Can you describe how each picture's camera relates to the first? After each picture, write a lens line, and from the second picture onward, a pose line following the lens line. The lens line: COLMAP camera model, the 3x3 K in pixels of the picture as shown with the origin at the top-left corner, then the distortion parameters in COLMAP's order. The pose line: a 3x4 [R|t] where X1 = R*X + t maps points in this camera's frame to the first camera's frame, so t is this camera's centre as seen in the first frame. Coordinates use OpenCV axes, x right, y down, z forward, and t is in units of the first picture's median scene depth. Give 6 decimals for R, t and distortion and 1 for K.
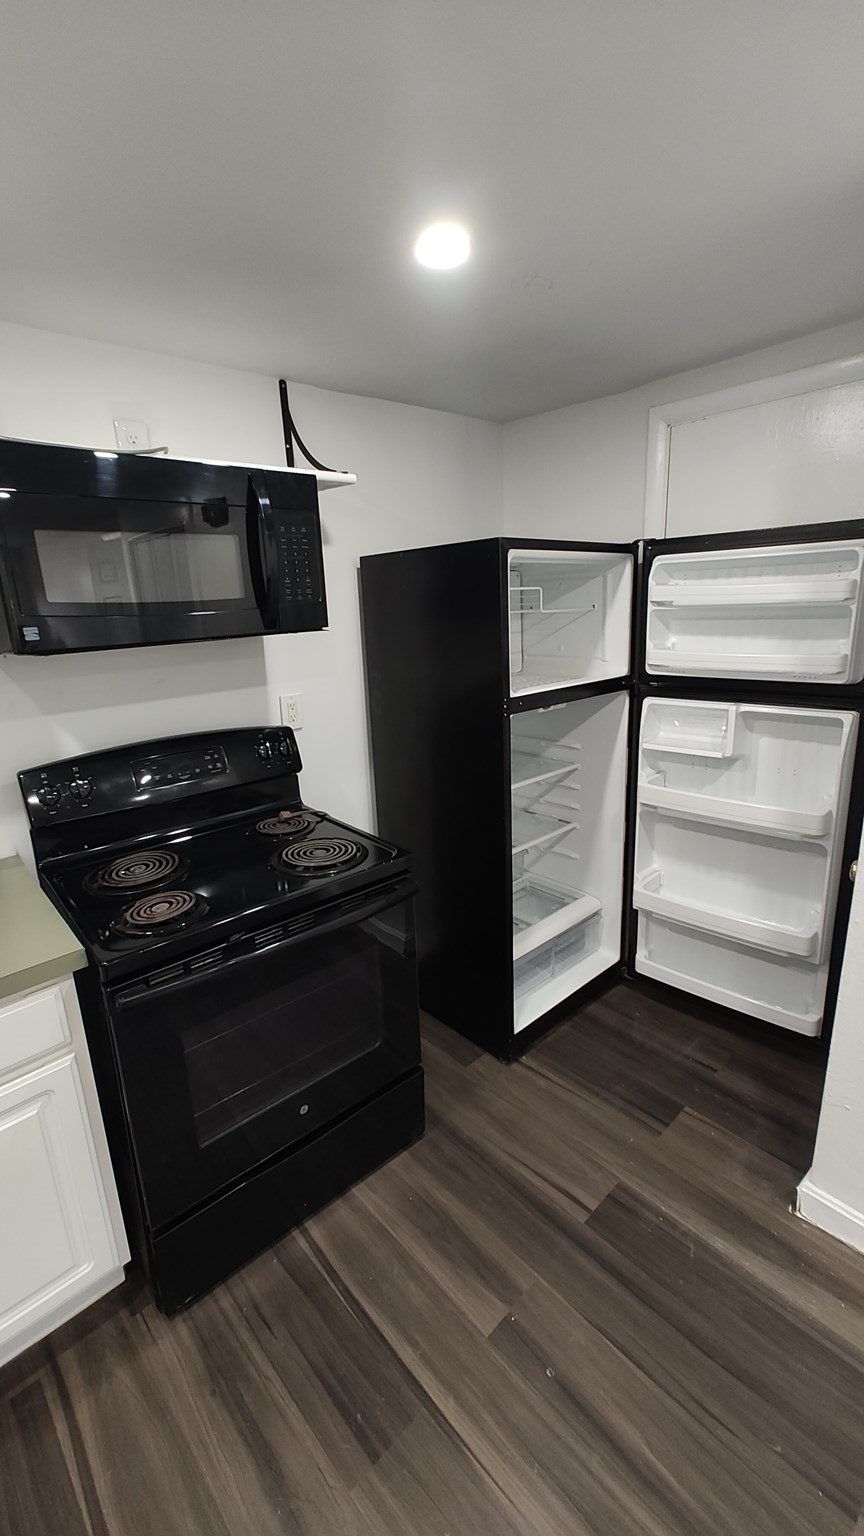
lens RADIAL K [[628.5, 0, 424.9], [0, 628.5, 770.9], [0, 0, 1]] dist [0.000619, 0.000021]
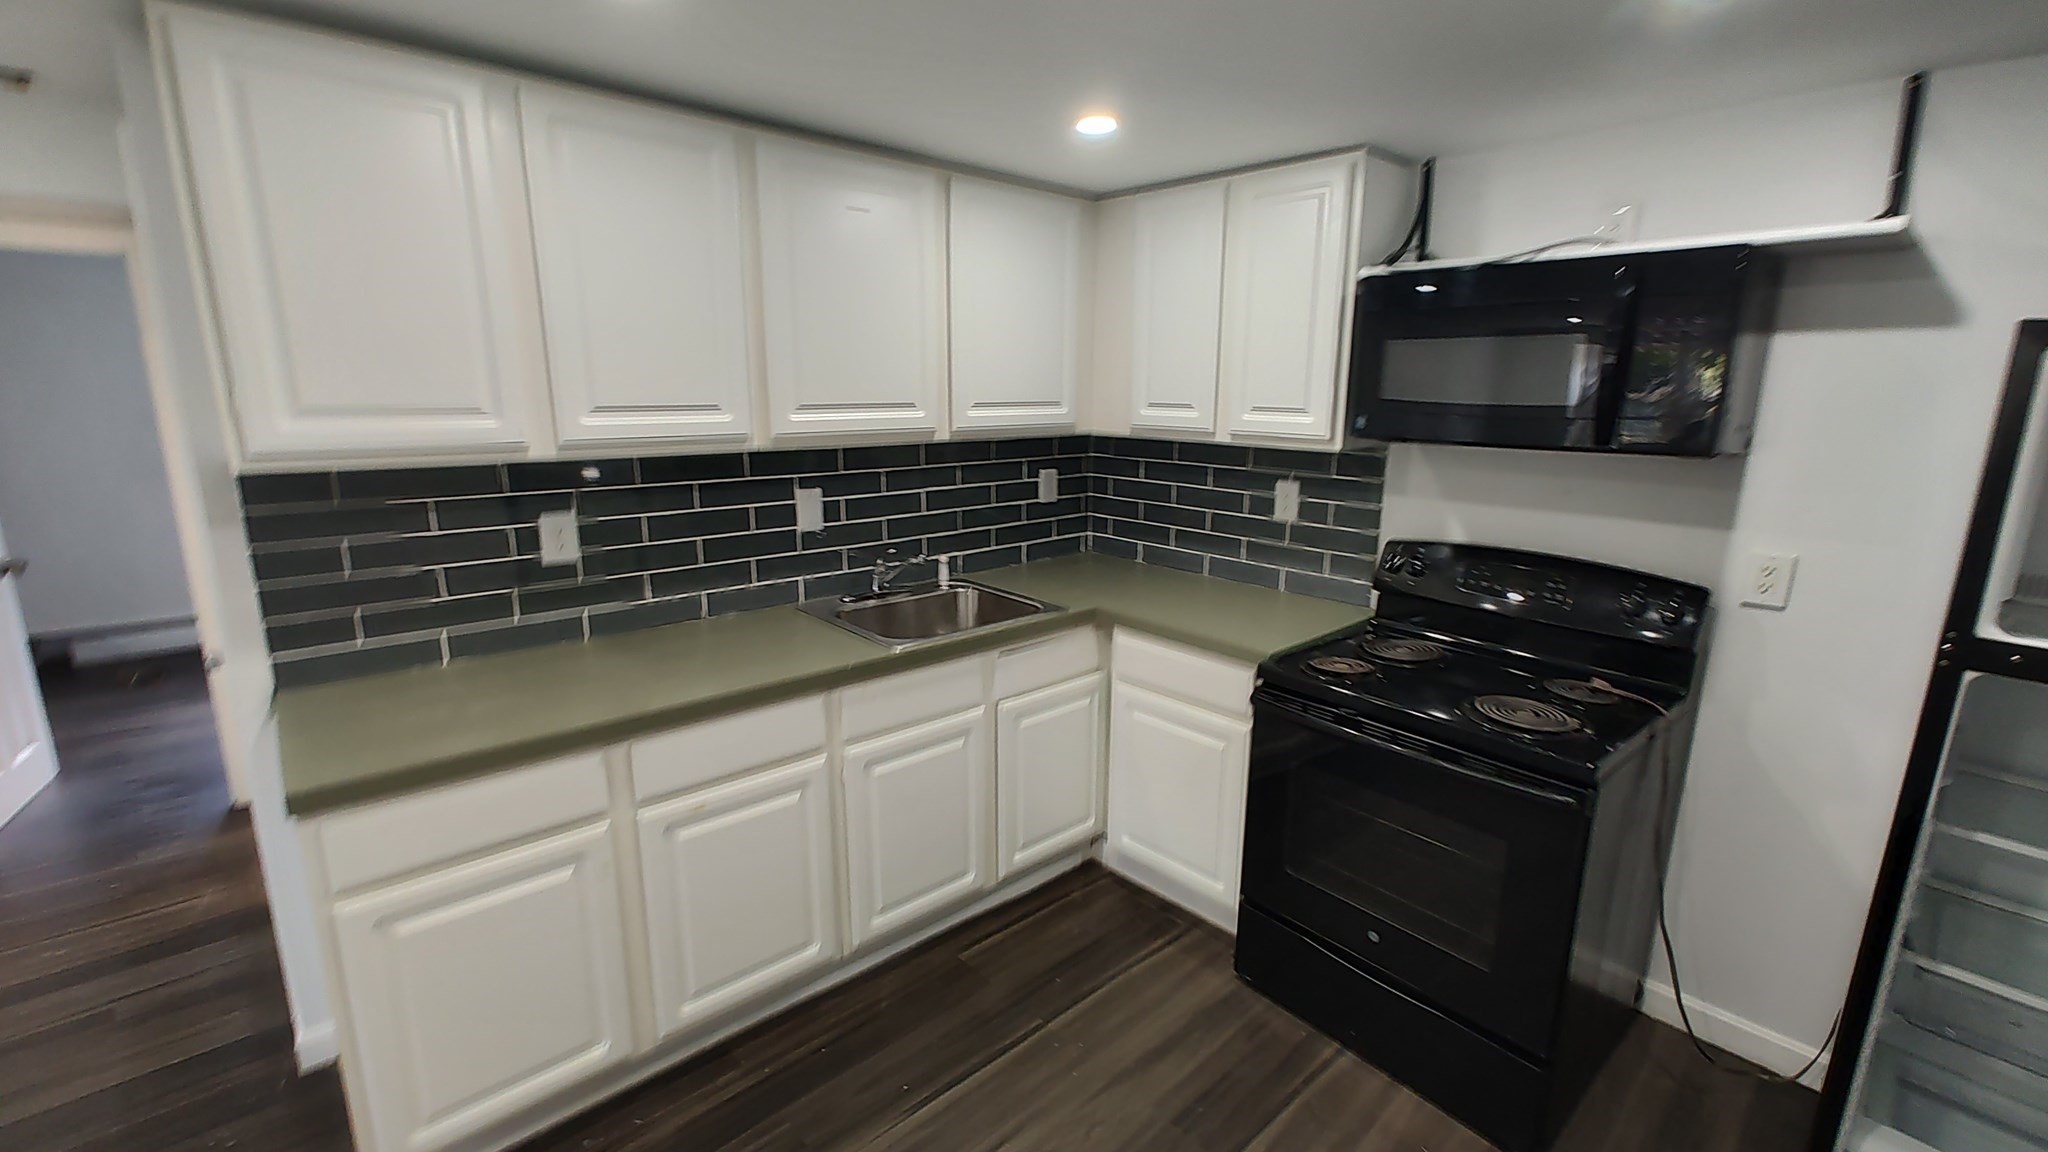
lens RADIAL K [[864.9, 0, 1026.6], [0, 864.9, 580.1], [0, 0, 1]] dist [0.003814, 0.000466]
pose [[0.002169, 0.273026, -0.962004, 0.893981], [-0.276382, 0.924698, 0.261815, -0.153523], [0.961045, 0.265313, 0.077465, 0.242746]]
